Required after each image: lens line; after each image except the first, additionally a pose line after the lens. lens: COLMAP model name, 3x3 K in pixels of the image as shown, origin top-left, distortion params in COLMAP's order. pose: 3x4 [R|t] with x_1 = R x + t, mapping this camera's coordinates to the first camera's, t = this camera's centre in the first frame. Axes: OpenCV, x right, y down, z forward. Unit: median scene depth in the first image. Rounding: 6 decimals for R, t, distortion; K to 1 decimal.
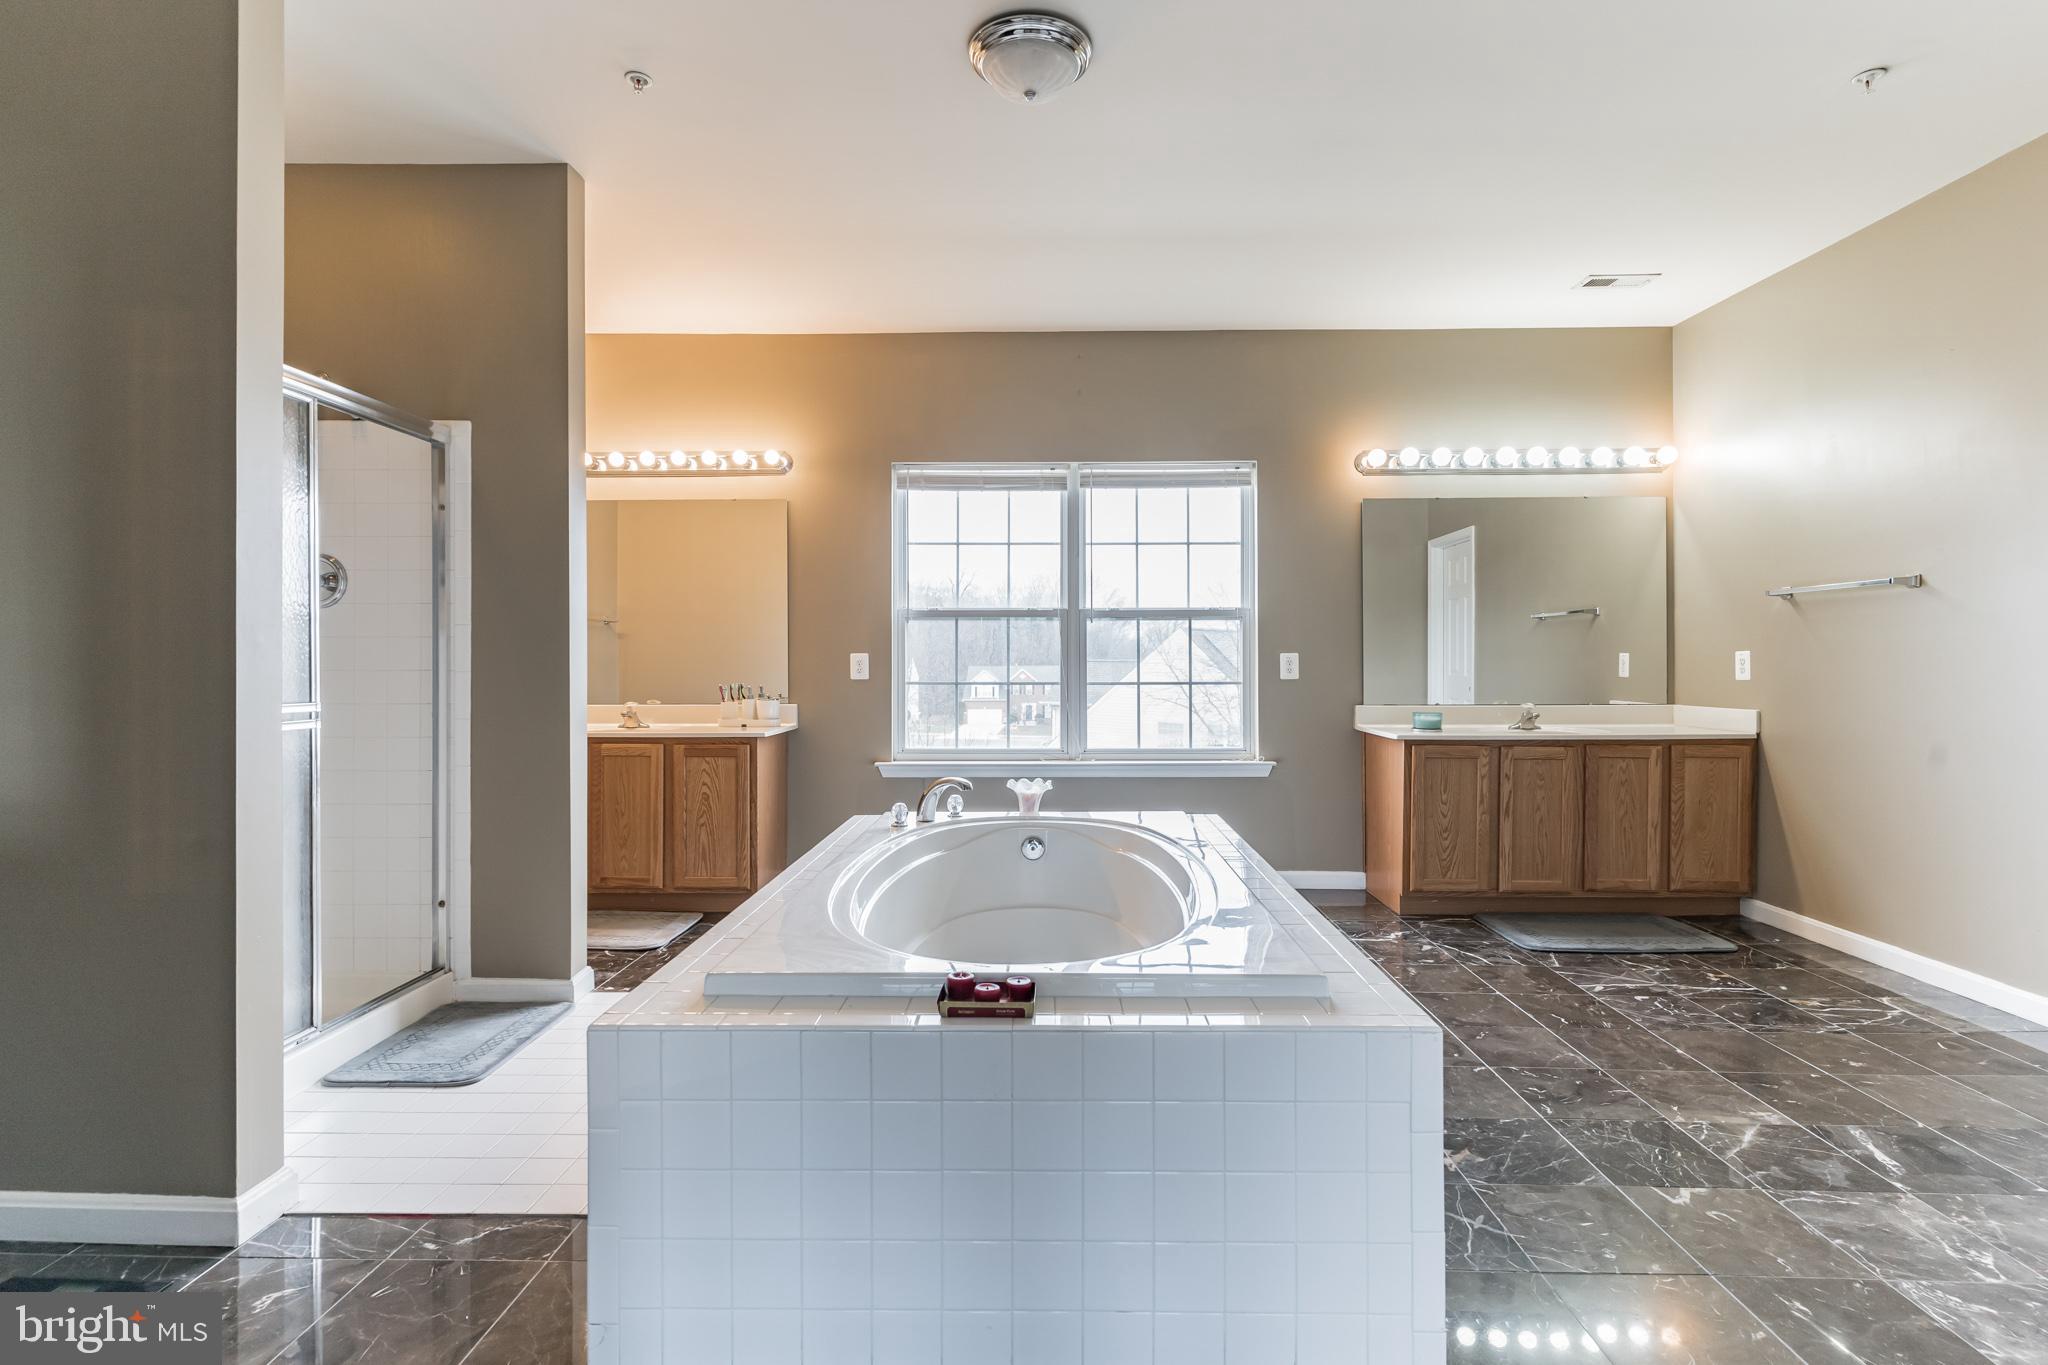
lens RADIAL K [[1001.9, 0, 1031.9], [0, 1001.9, 673.0], [0, 0, 1]] dist [0.004318, -0.001650]
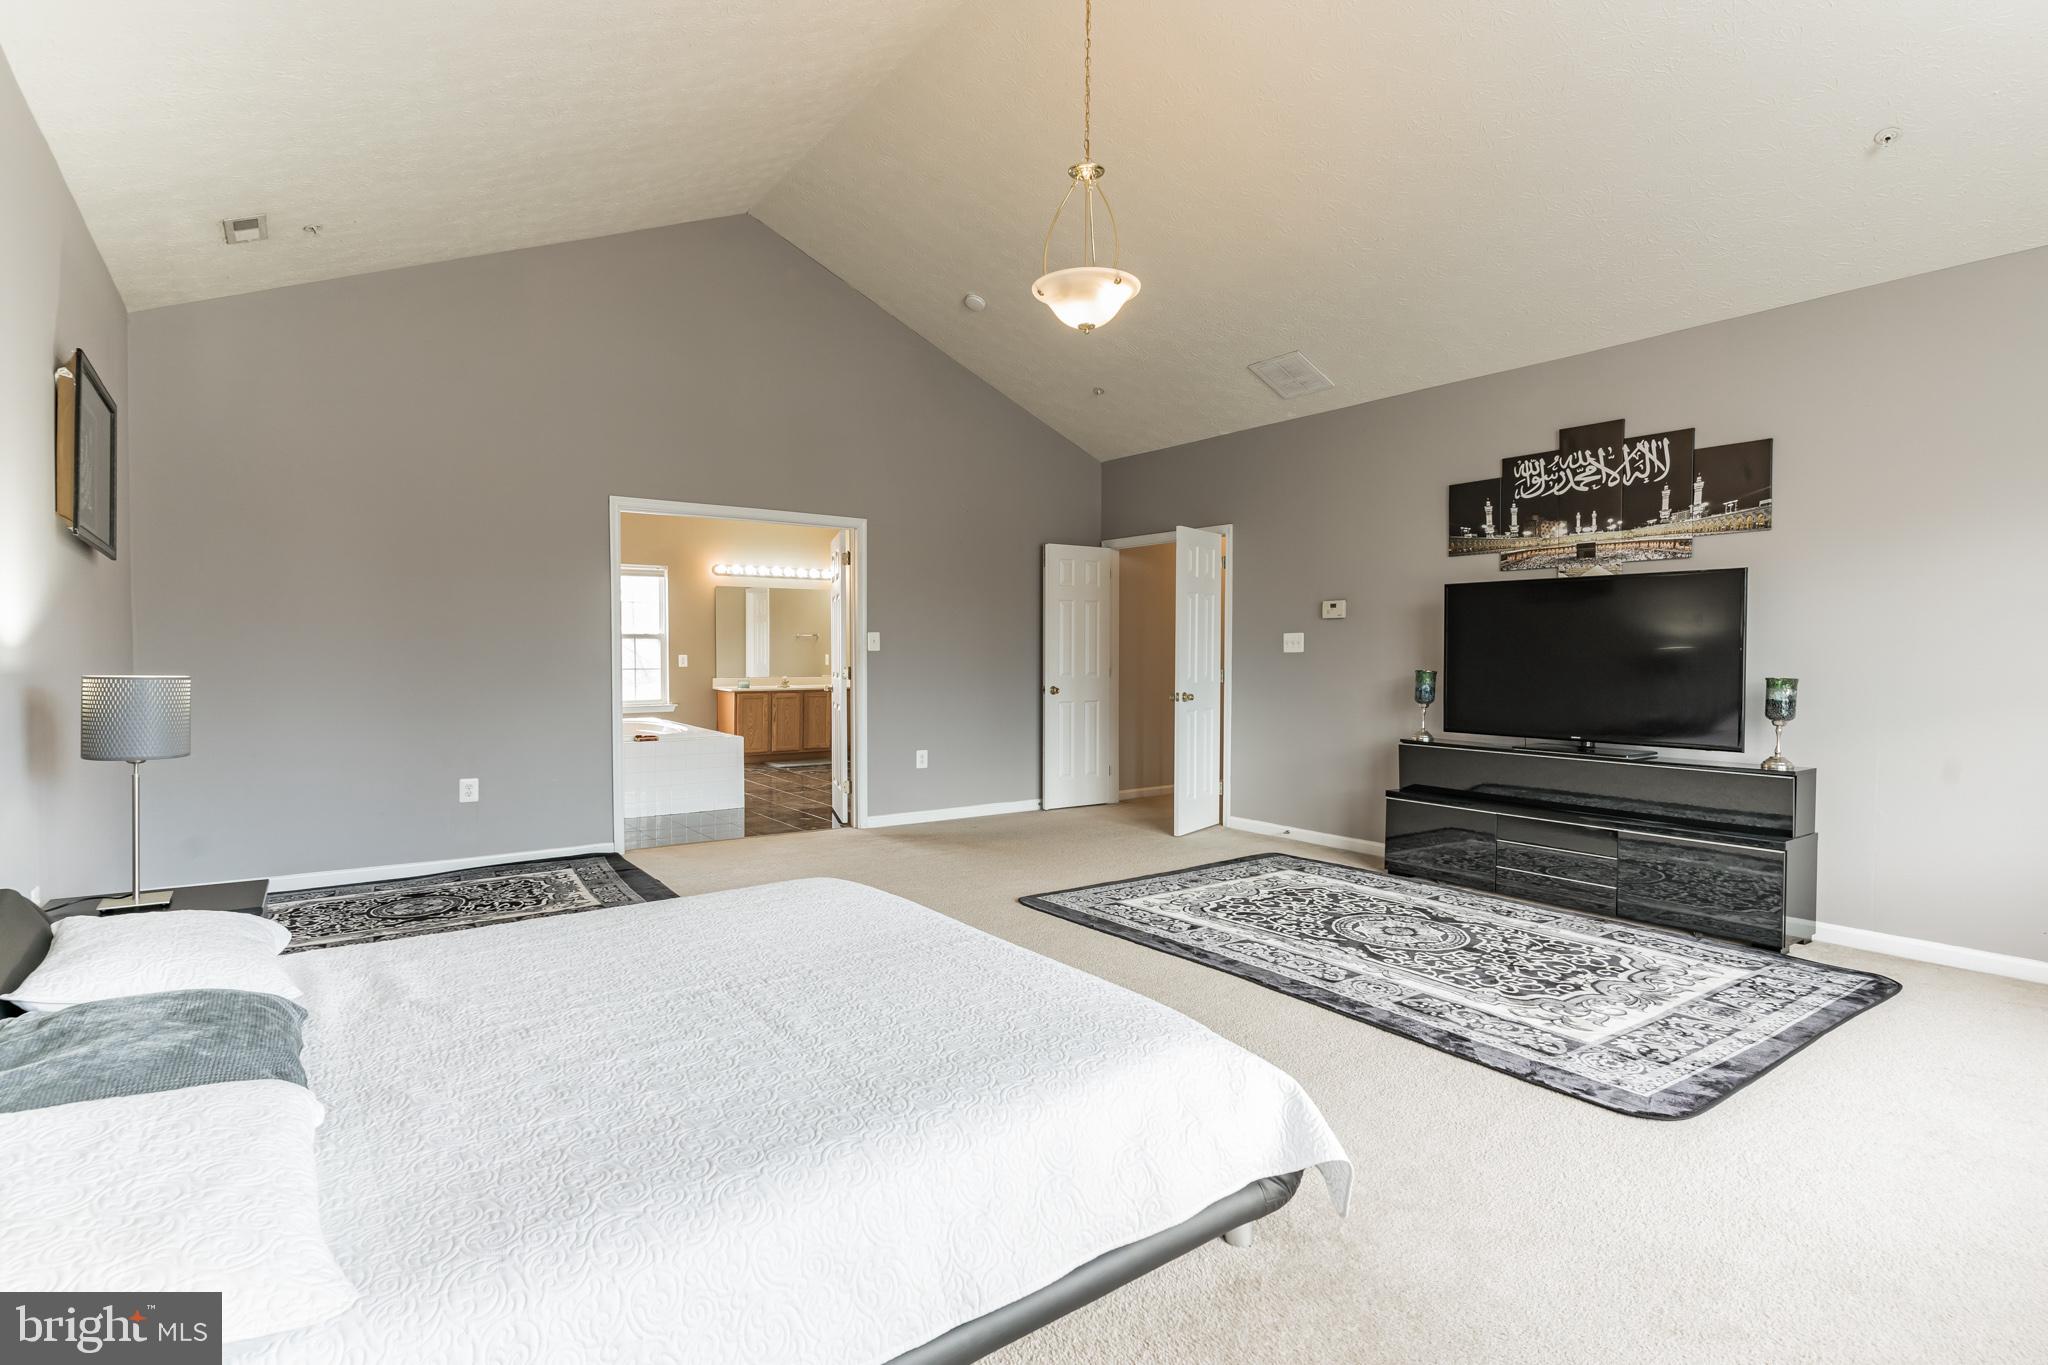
lens RADIAL K [[1001.9, 0, 1030.7], [0, 1001.9, 662.6], [0, 0, 1]] dist [0.004318, -0.001650]
pose [[0.799598, -0.009887, 0.600454, -0.462089], [0.002585, 0.999912, 0.013023, -0.030006], [-0.600530, -0.008861, 0.799553, -1.239899]]
